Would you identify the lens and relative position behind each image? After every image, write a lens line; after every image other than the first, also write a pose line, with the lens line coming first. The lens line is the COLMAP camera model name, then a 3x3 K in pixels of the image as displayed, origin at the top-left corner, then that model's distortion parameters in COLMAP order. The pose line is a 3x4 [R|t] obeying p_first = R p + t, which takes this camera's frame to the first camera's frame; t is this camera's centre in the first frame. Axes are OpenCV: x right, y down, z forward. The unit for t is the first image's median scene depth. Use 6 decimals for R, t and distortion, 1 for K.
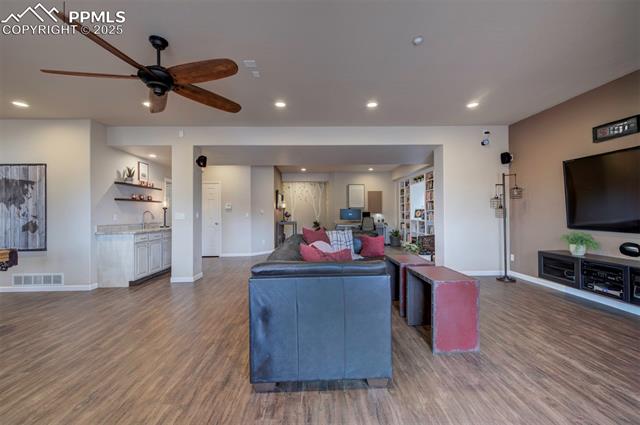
lens RADIAL K [[259.6, 0, 328.9], [0, 259.6, 211.6], [0, 0, 1]] dist [0.001339, 0.000079]
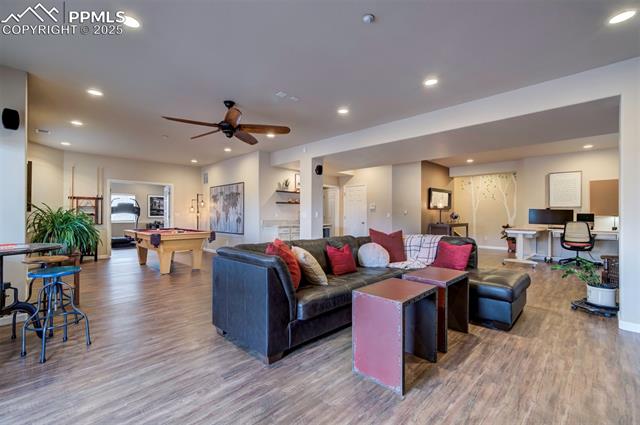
lens RADIAL K [[280.1, 0, 320.0], [0, 280.1, 212.5], [0, 0, 1]] dist [0.012677, 0.000069]
pose [[0.686165, 0.008275, -0.727399, 0.262948], [-0.006531, 0.999965, 0.005215, -0.001612], [0.727417, 0.001172, 0.686195, 0.063743]]
